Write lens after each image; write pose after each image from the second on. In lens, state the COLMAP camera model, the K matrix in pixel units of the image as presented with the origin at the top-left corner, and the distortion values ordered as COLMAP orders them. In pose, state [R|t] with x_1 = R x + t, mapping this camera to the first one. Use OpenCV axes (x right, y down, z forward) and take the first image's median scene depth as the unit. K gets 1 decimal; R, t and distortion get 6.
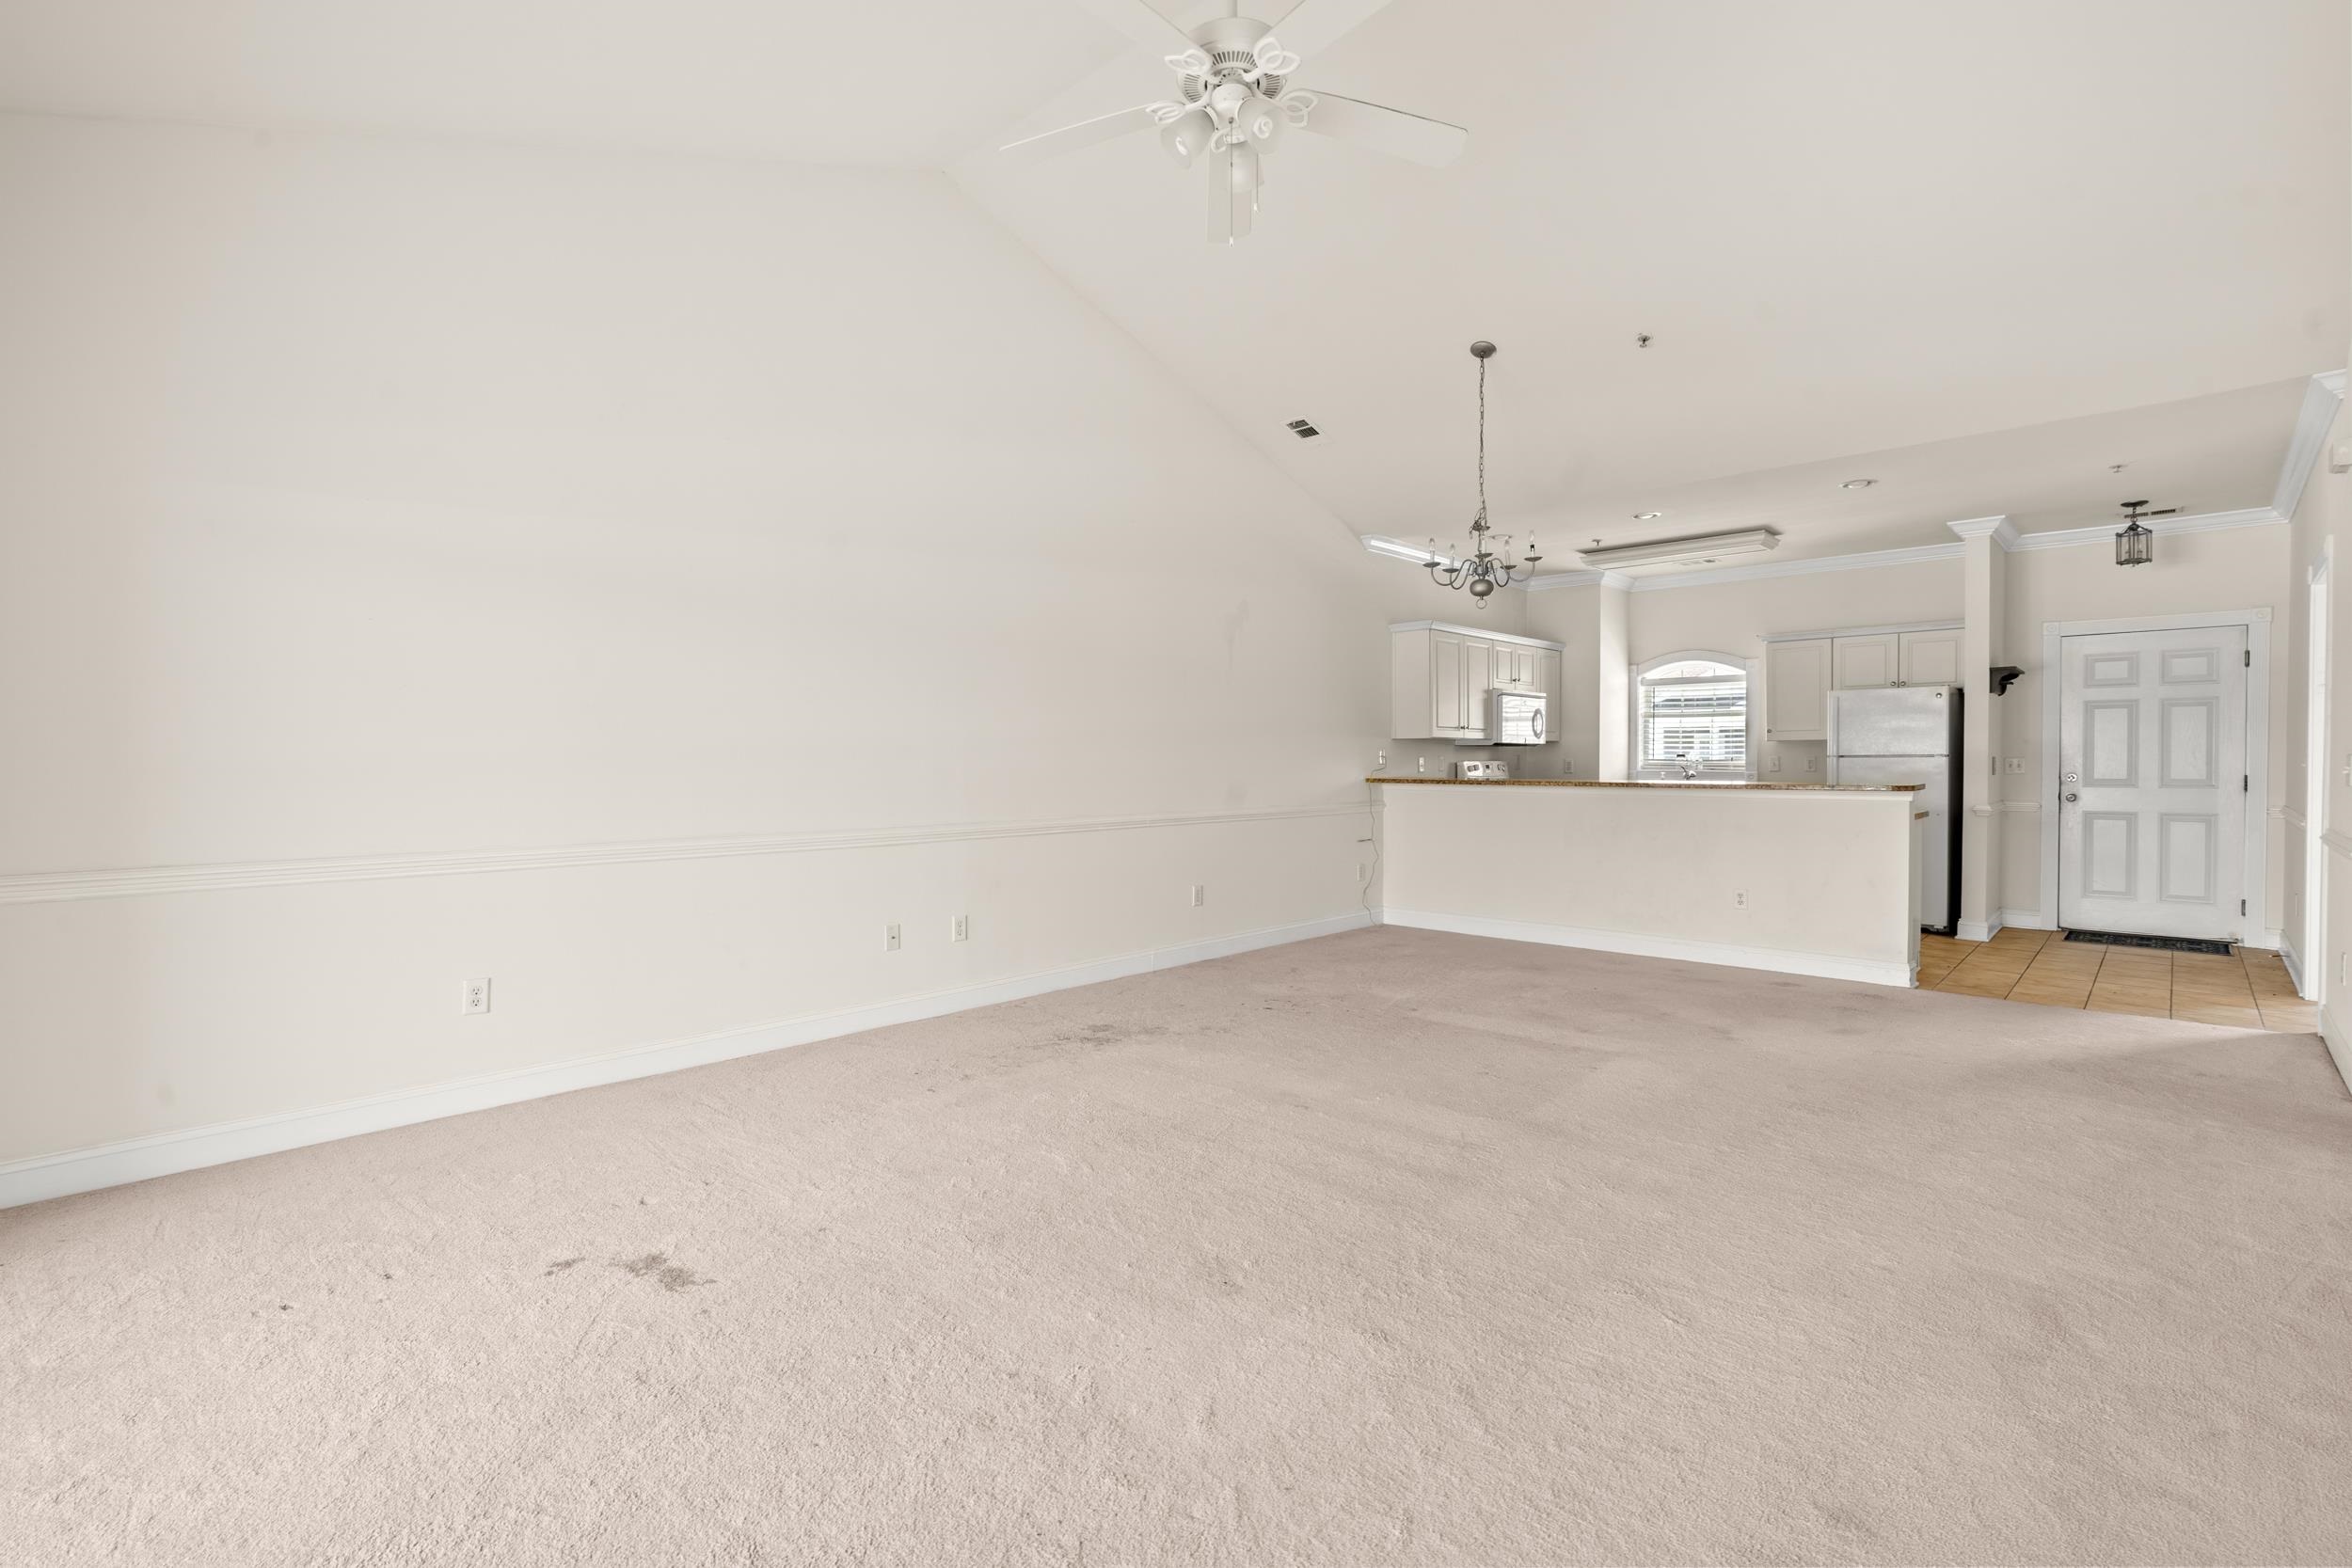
lens RADIAL K [[1072.1, 0, 1167.9], [0, 1072.1, 773.0], [0, 0, 1]] dist [-0.002489, 0.000111]
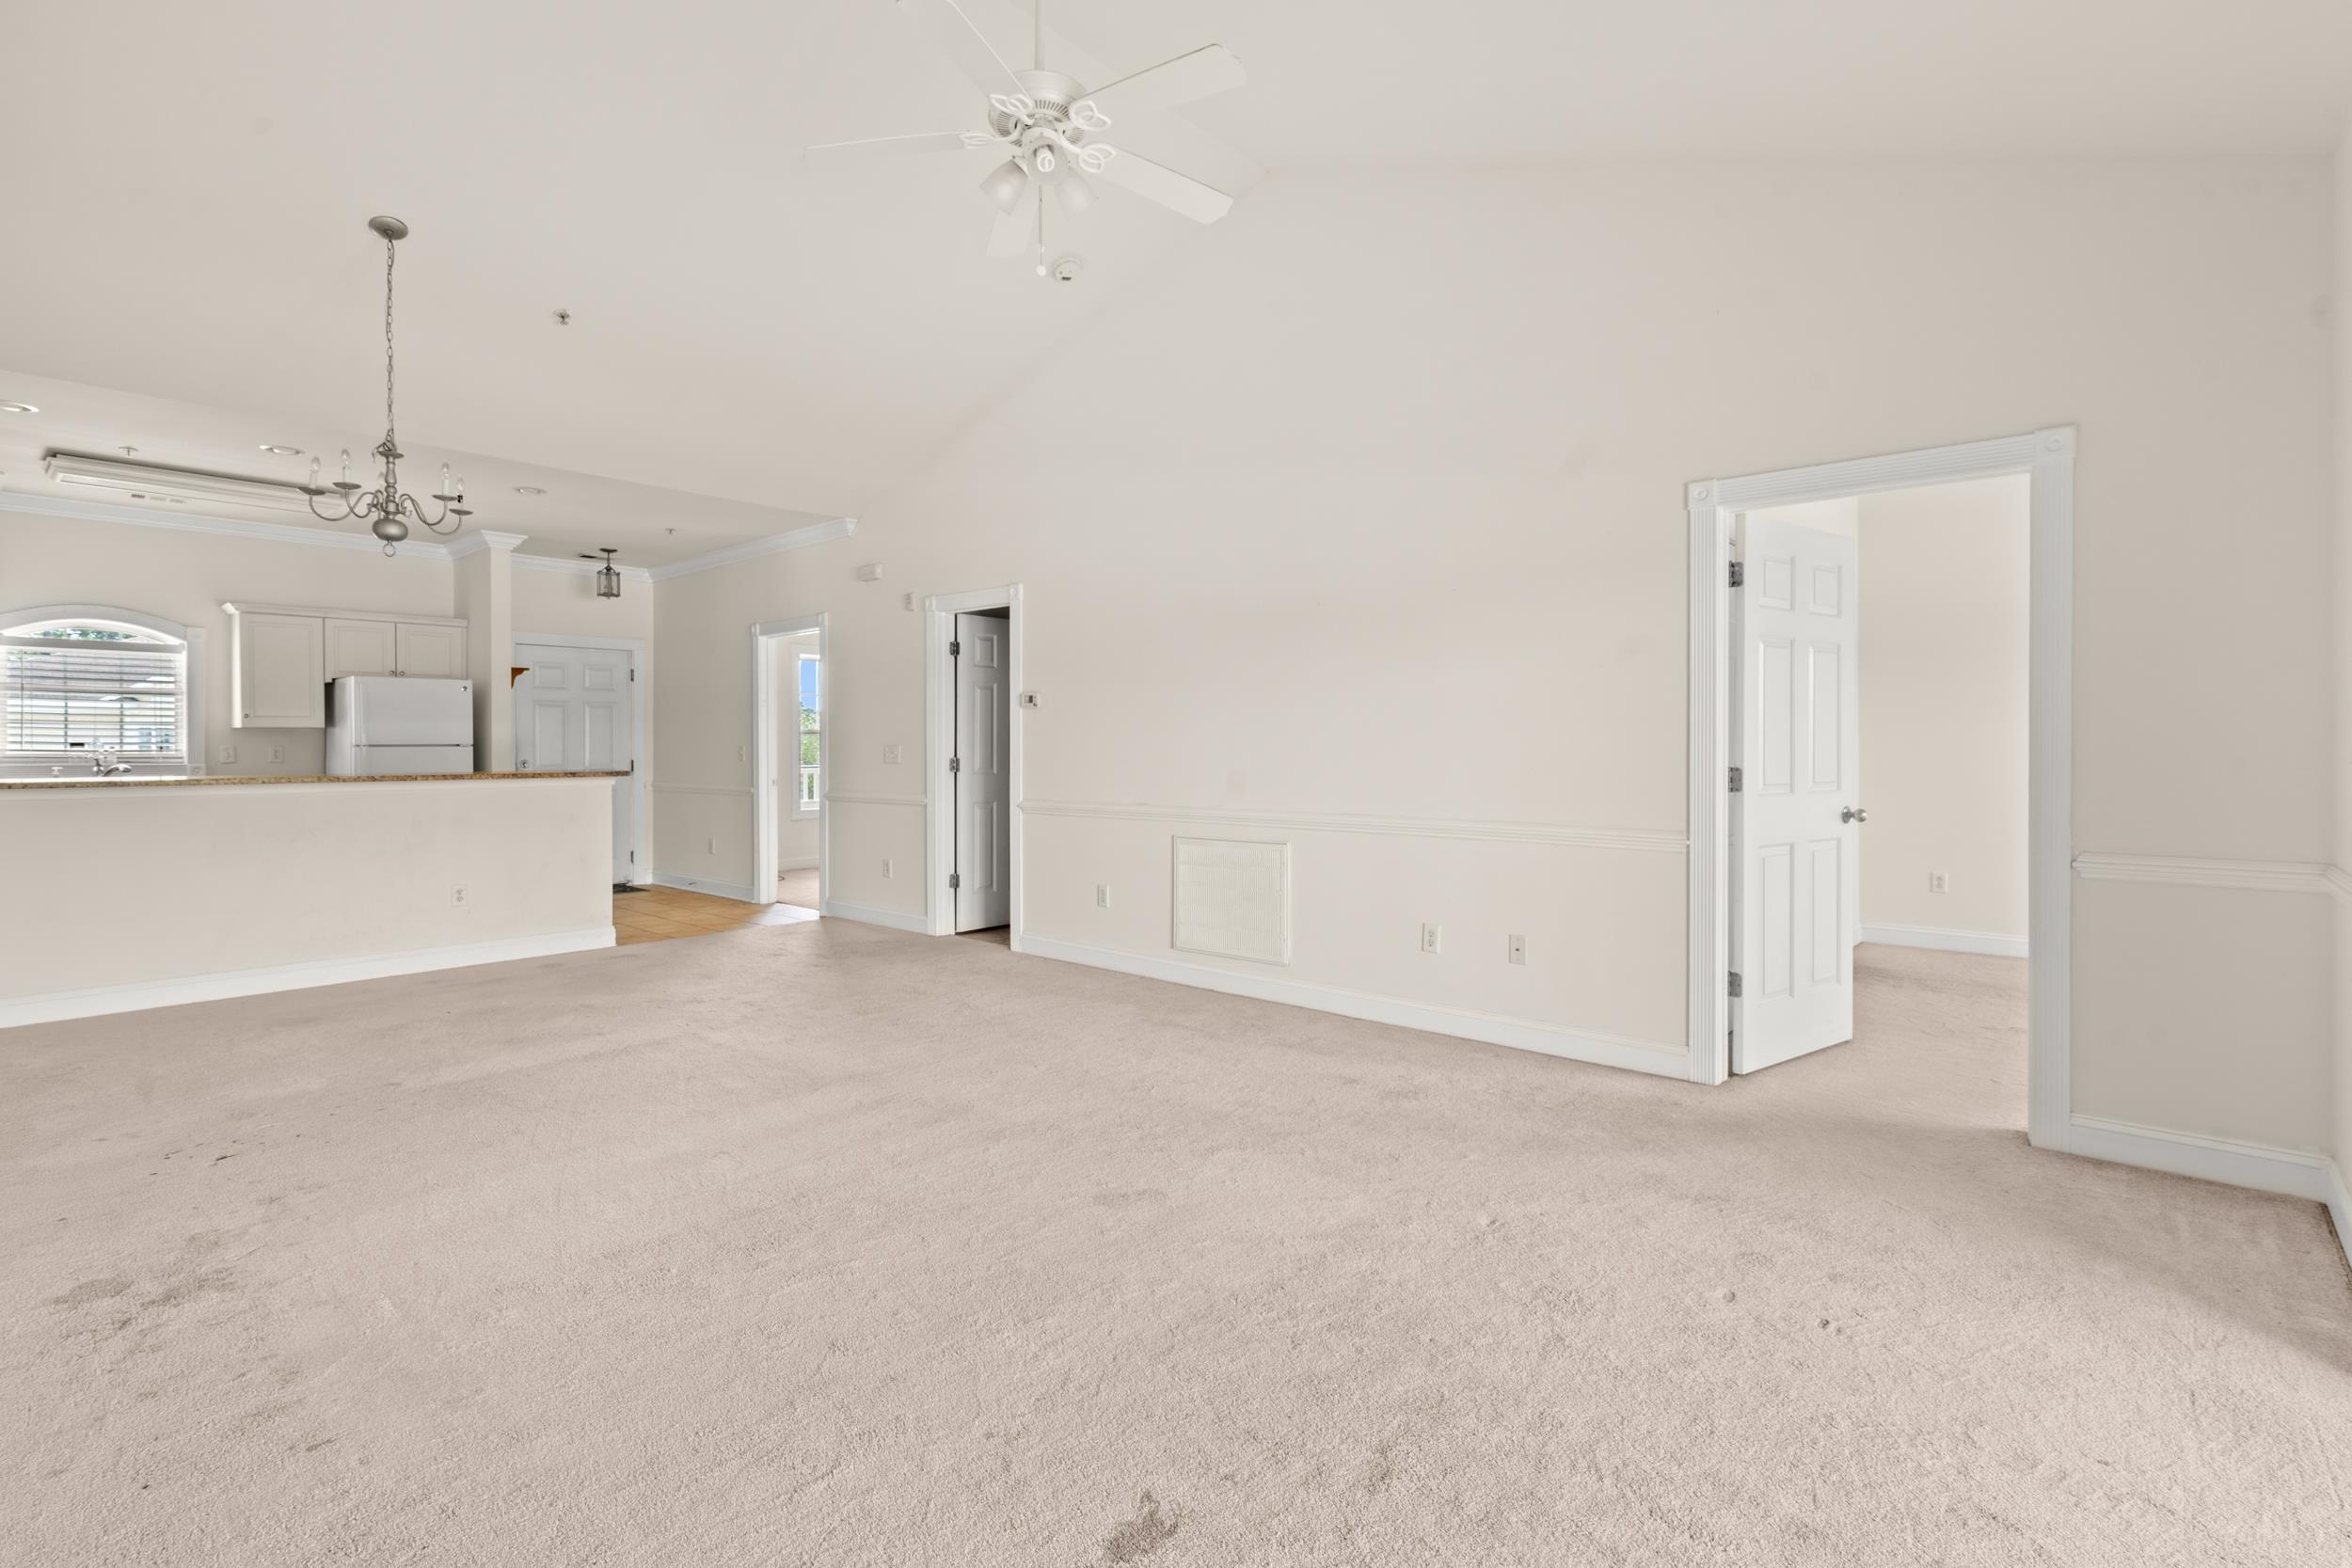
lens RADIAL K [[1078.6, 0, 1180.6], [0, 1078.6, 742.3], [0, 0, 1]] dist [-0.002158, 0.000123]
pose [[-0.045007, 0.006124, 0.998968, -0.519103], [0.013403, 0.999895, -0.005525, -0.005410], [-0.998897, 0.013140, -0.045084, 0.460009]]
